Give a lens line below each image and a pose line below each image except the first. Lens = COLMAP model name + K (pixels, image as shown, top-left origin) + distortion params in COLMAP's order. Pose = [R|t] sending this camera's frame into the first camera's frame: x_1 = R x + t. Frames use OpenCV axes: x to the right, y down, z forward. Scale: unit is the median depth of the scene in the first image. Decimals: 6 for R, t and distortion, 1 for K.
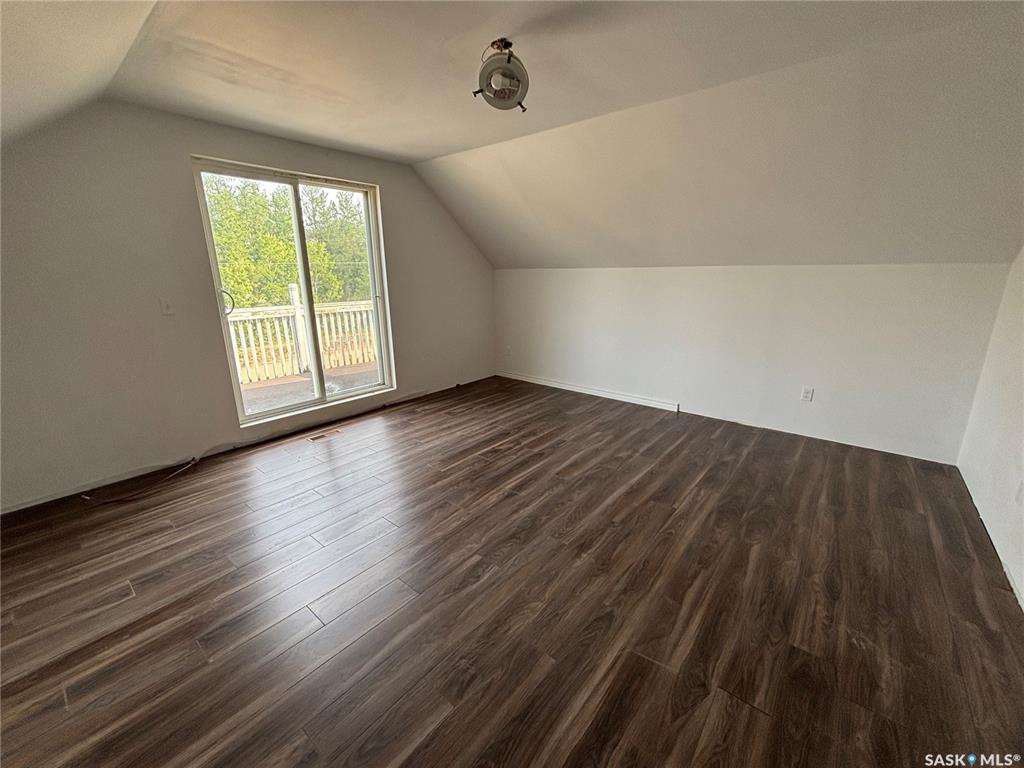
lens RADIAL K [[414.5, 0, 509.1], [0, 414.5, 378.8], [0, 0, 1]] dist [0.005724, 0.000469]
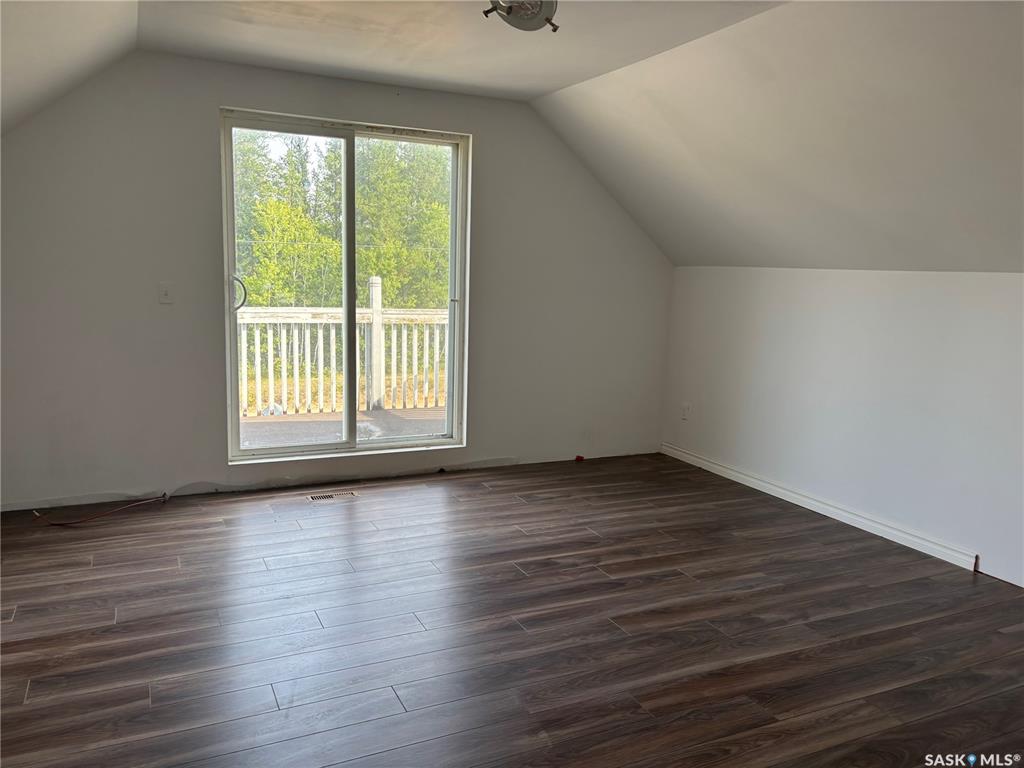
lens RADIAL K [[766.4, 0, 512.8], [0, 766.4, 386.8], [0, 0, 1]] dist [0.023679, -0.013169]
pose [[0.913281, 0.101479, -0.394488, 0.306096], [-0.140943, 0.987374, -0.072303, 0.010512], [0.382170, 0.121633, 0.916052, -0.050728]]
